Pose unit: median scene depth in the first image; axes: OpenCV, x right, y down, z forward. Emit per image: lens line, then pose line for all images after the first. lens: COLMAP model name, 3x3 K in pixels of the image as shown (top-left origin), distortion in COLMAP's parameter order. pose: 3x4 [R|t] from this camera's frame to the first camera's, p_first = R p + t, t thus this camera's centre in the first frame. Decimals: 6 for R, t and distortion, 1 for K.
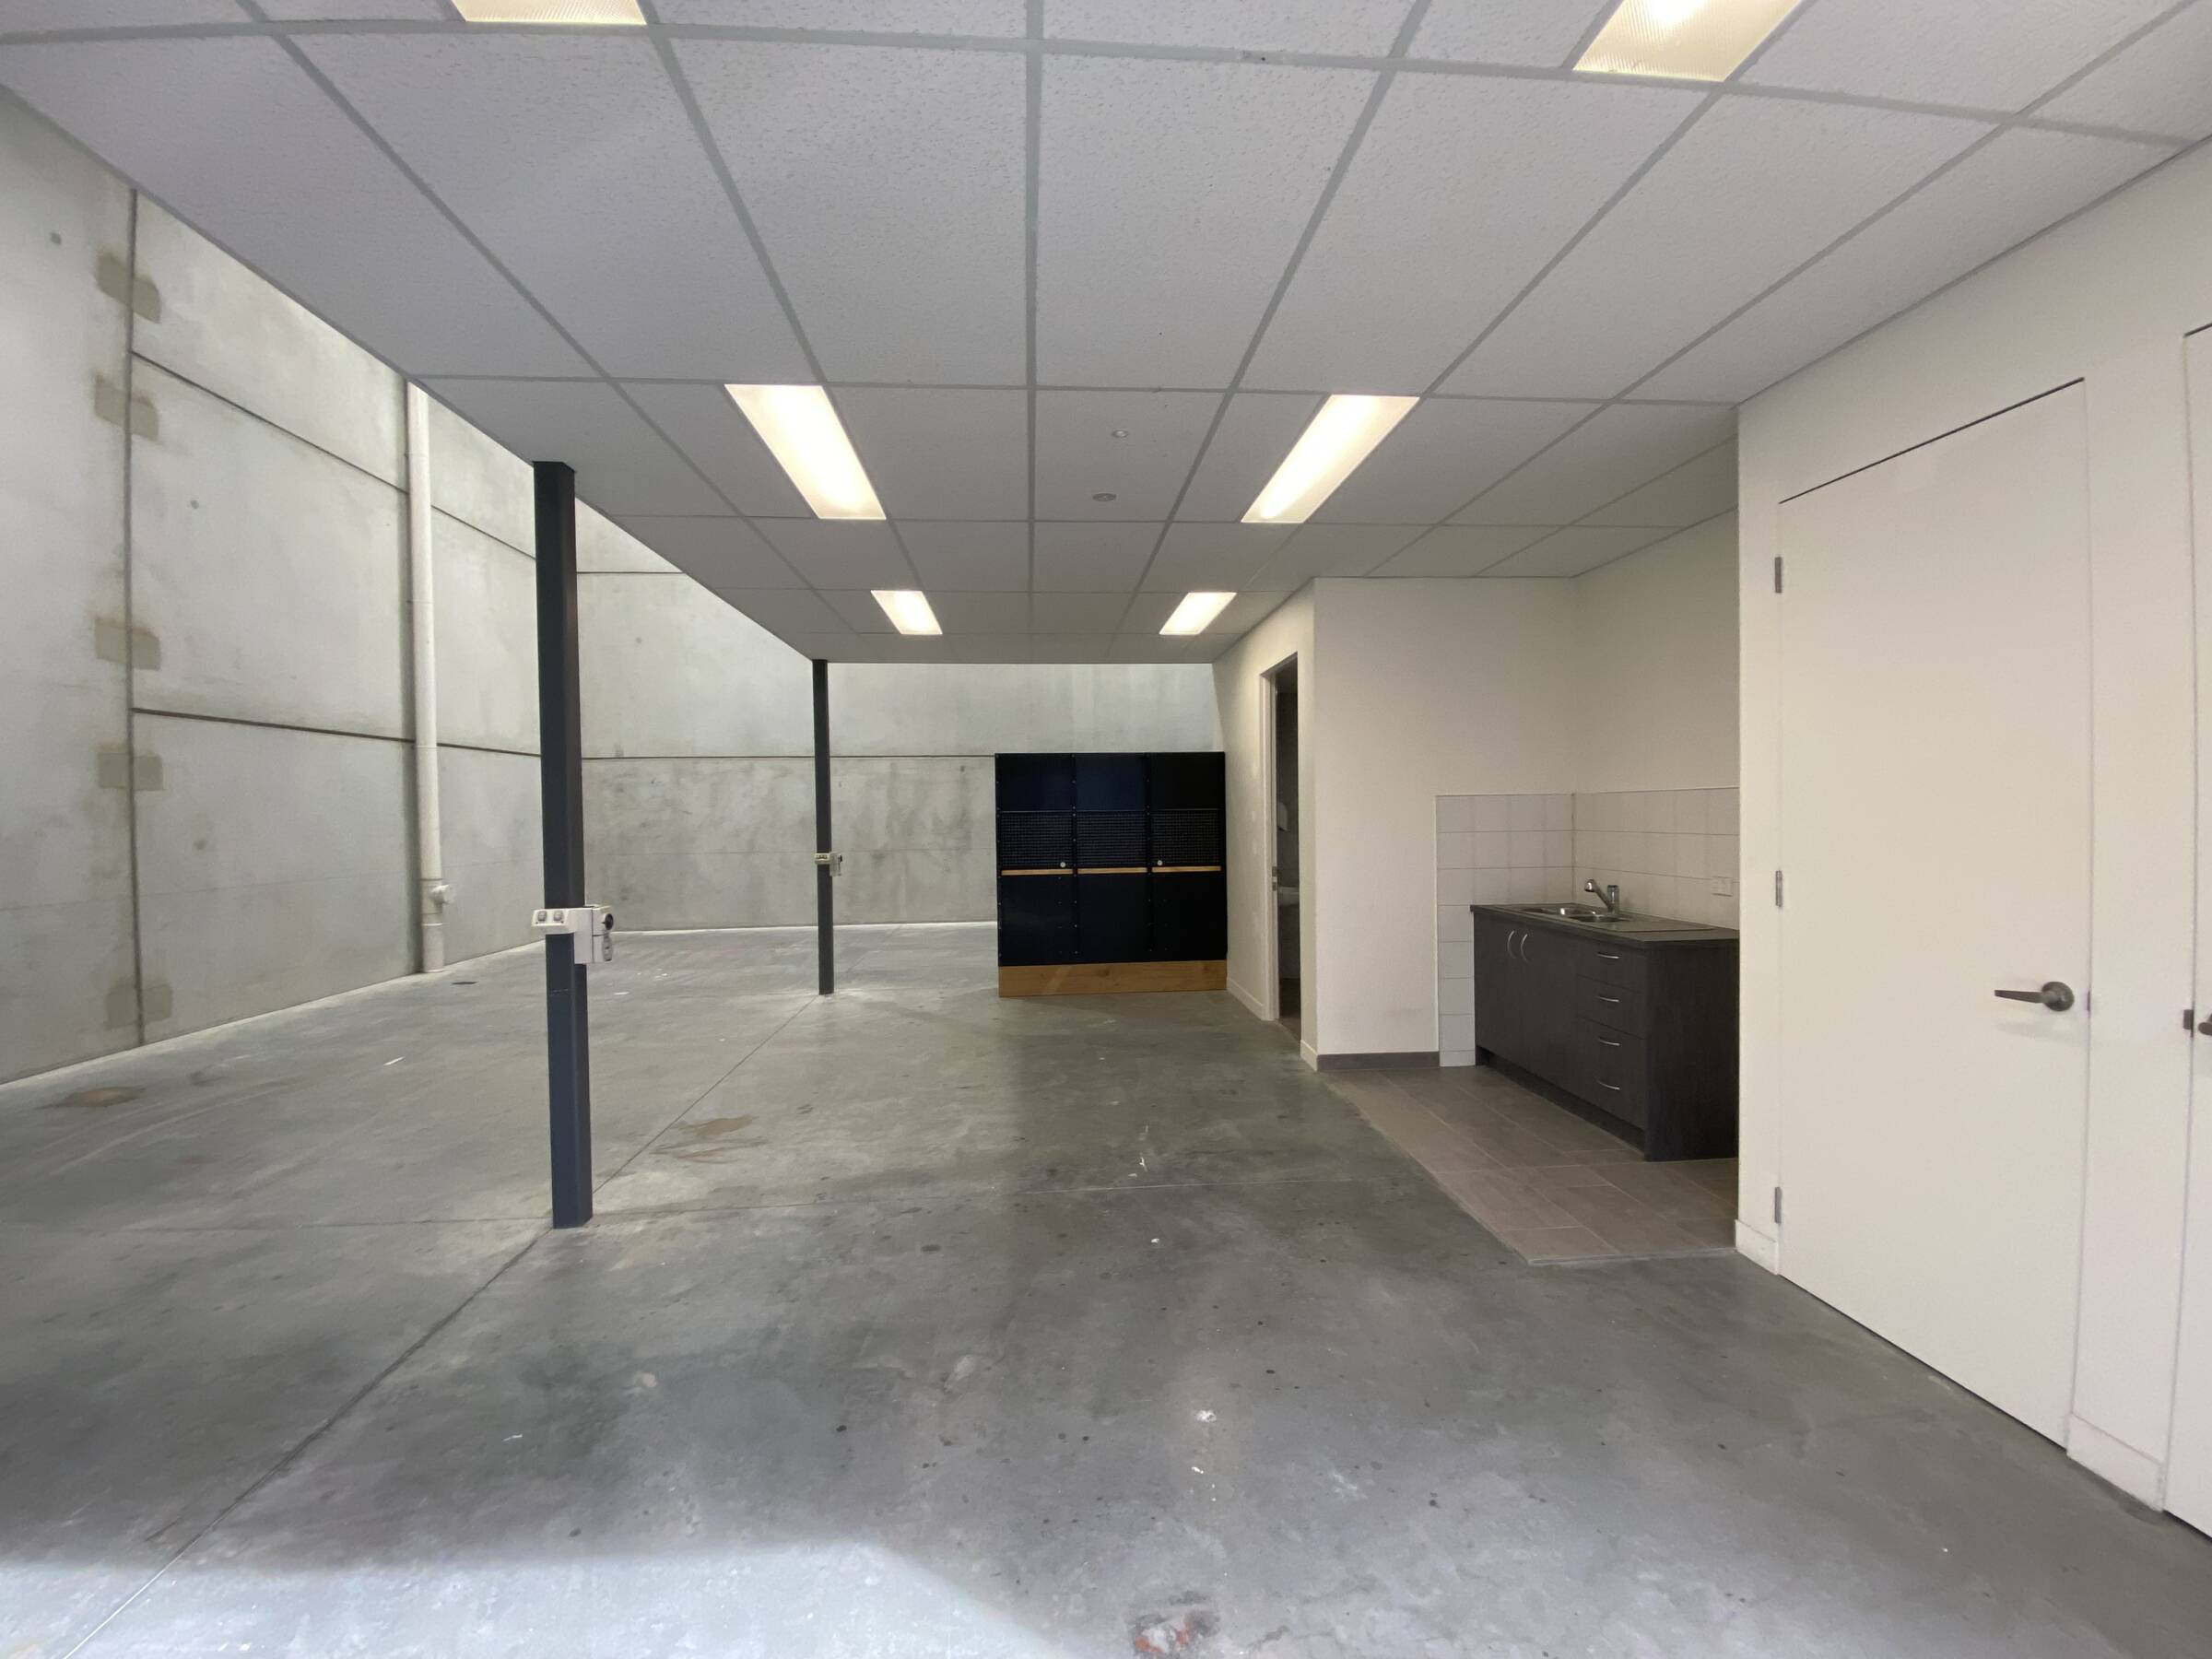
lens RADIAL K [[885.8, 0, 1112.2], [0, 885.8, 839.3], [0, 0, 1]] dist [0.019802, -0.019706]
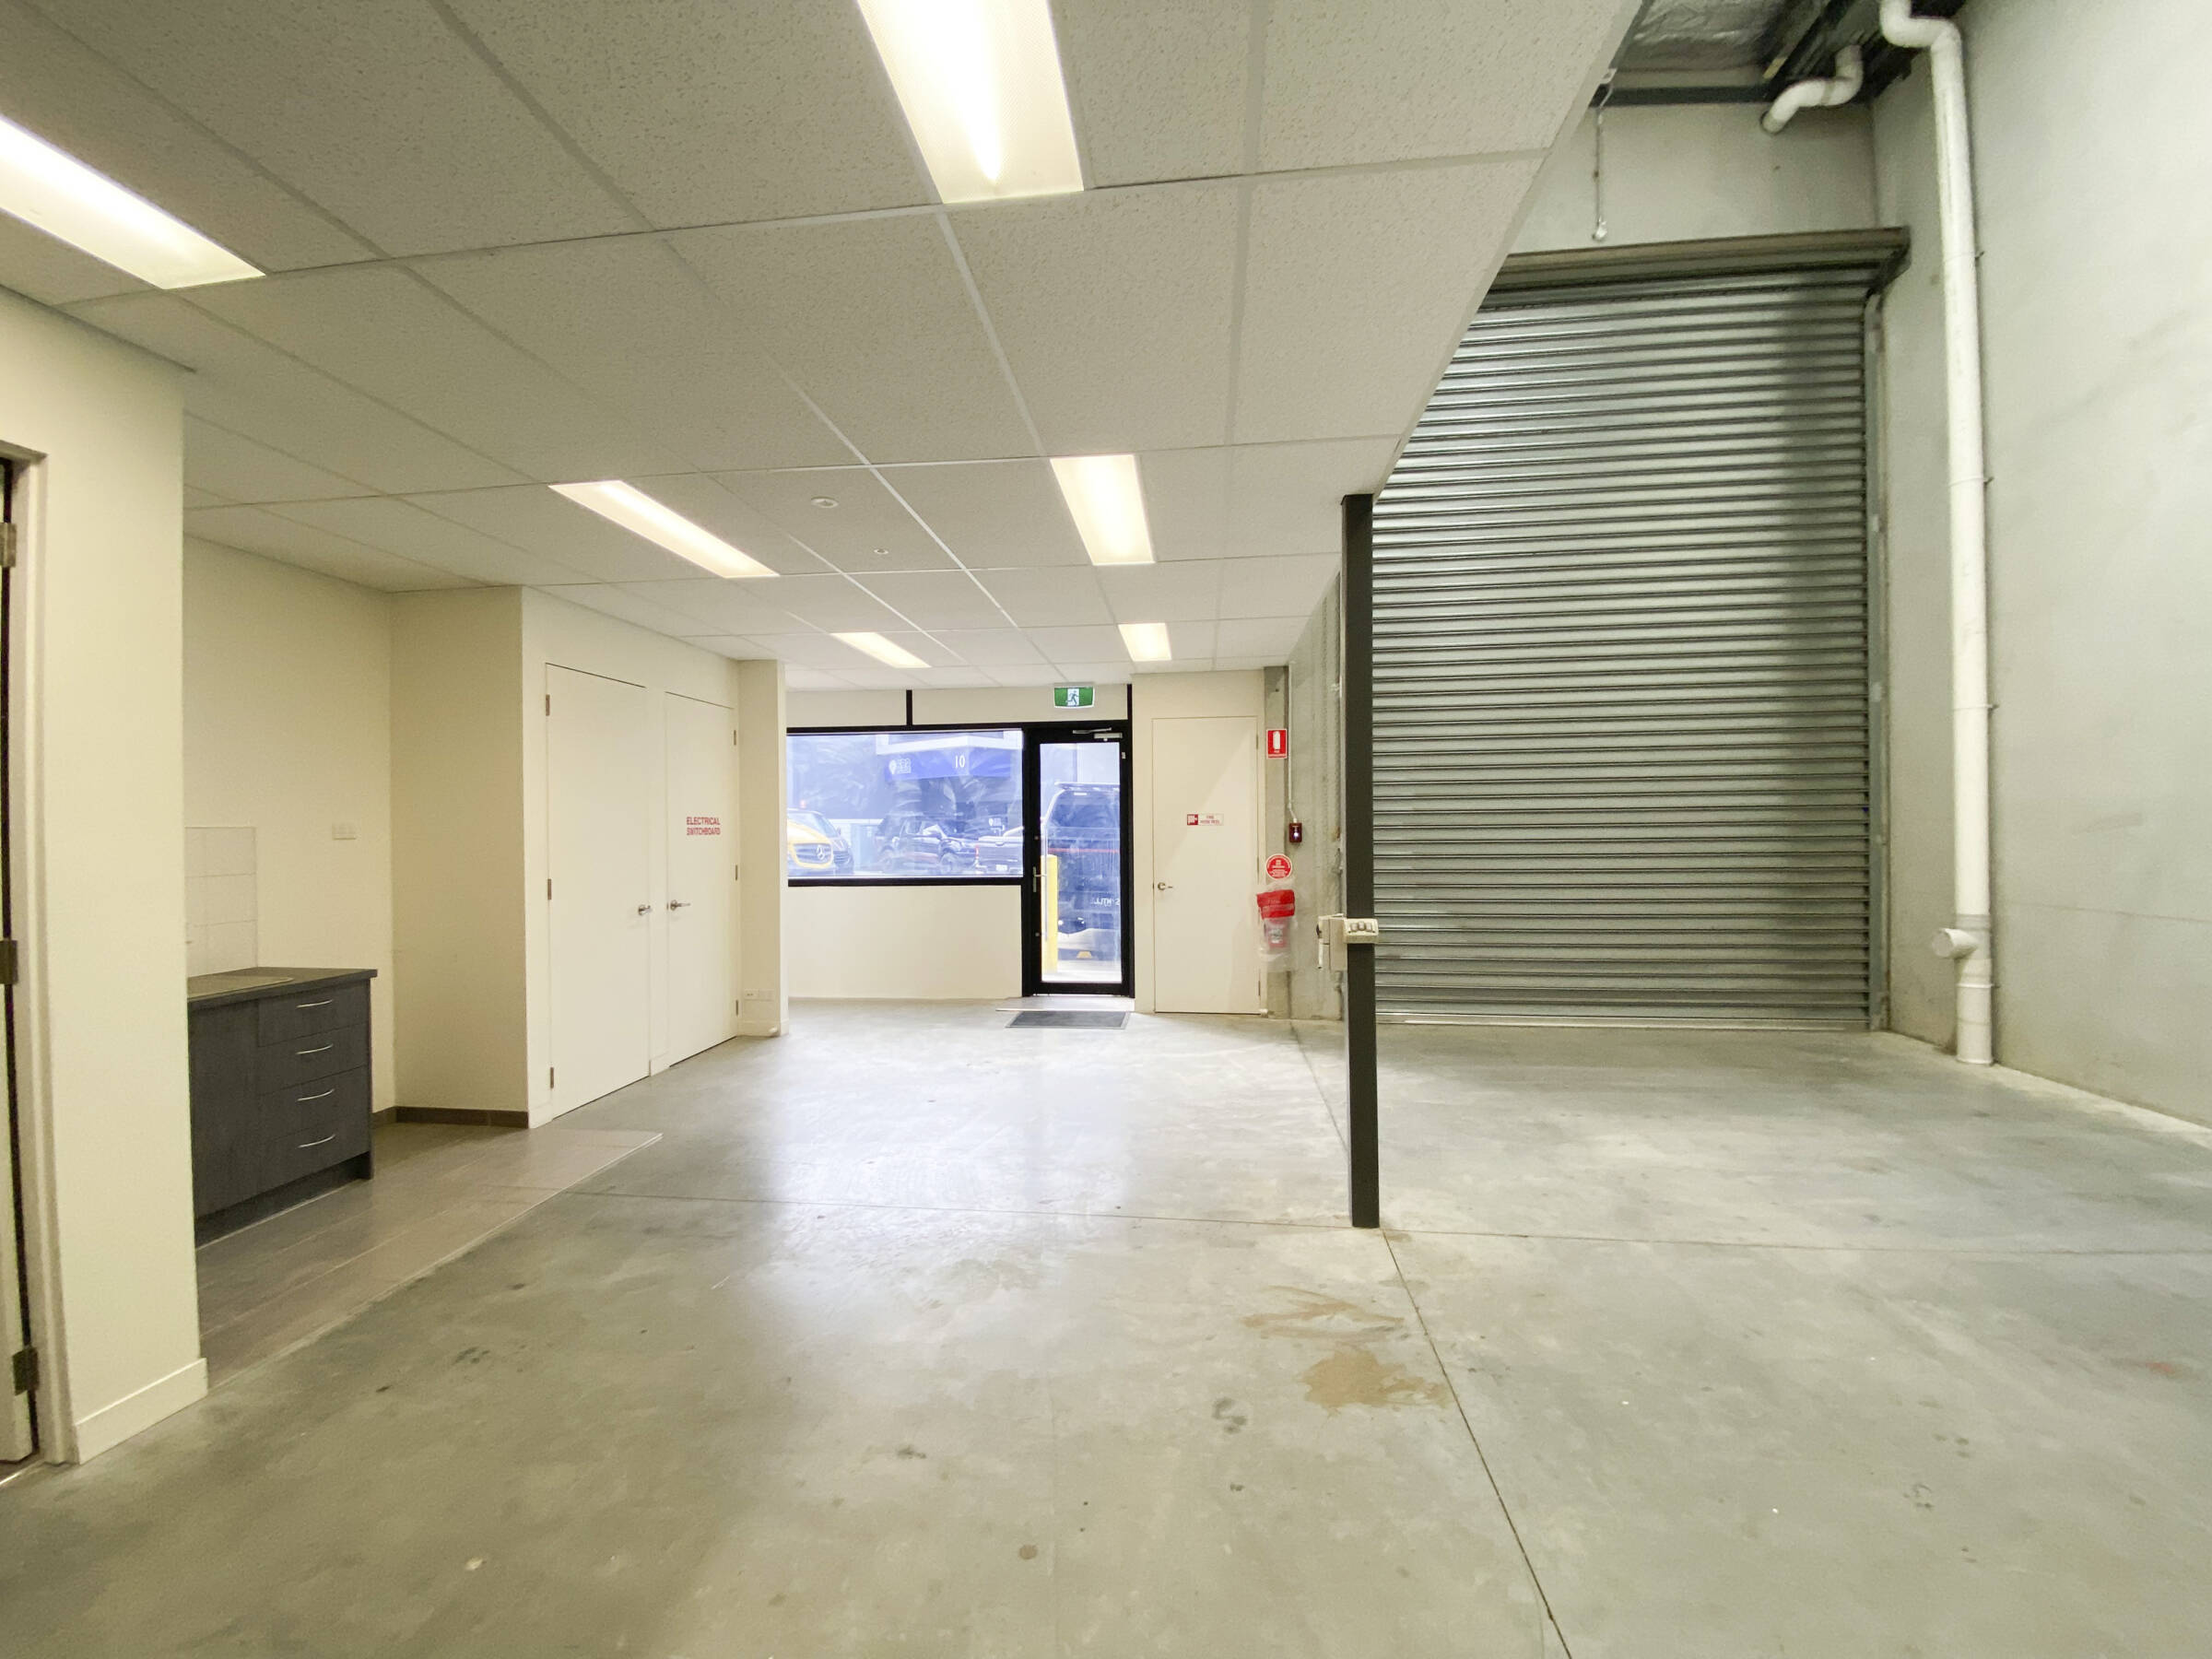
lens RADIAL K [[885.8, 0, 1112.2], [0, 885.8, 839.3], [0, 0, 1]] dist [0.019802, -0.019706]
pose [[-0.981476, 0.019402, 0.190602, -0.403101], [0.029460, 0.998311, 0.050076, -0.056927], [-0.189309, 0.054764, -0.980389, 1.572276]]
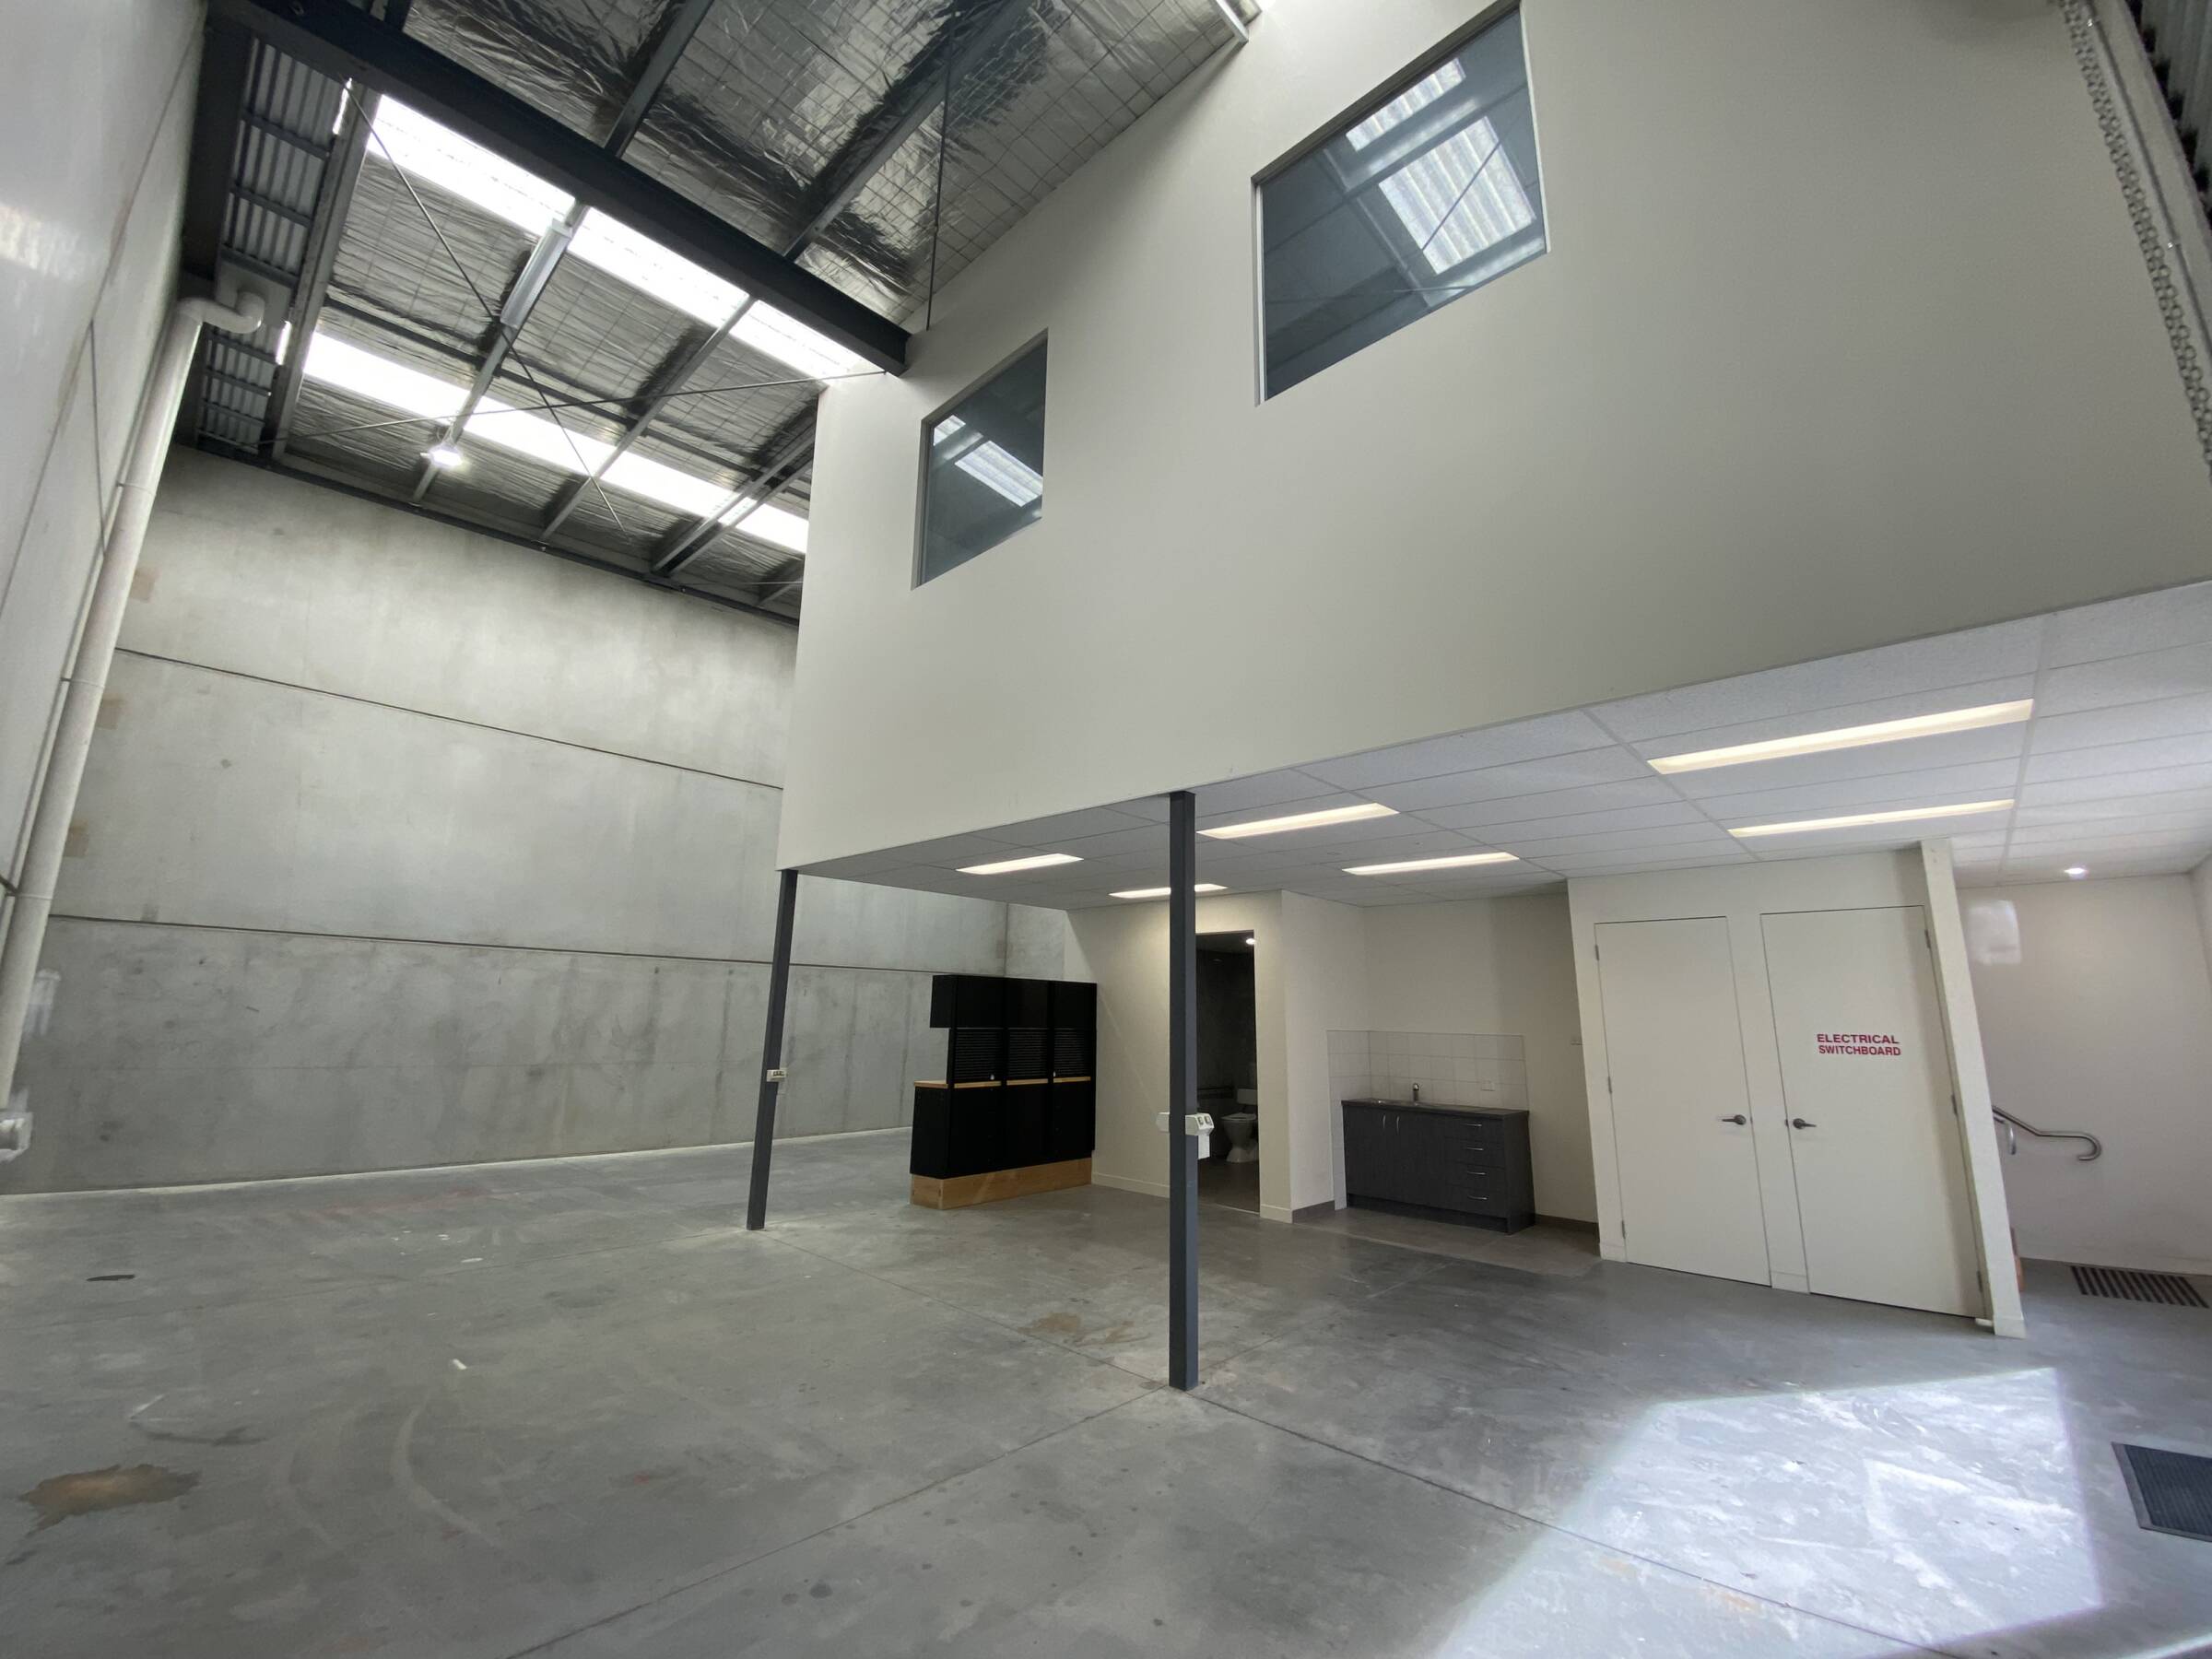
lens RADIAL K [[895.6, 0, 1088.3], [0, 895.6, 822.4], [0, 0, 1]] dist [0.018195, -0.021291]
pose [[0.746281, 0.169324, 0.643734, -1.249592], [-0.007347, 0.969141, -0.246399, -0.009521], [-0.665590, 0.179153, 0.724496, 0.044142]]
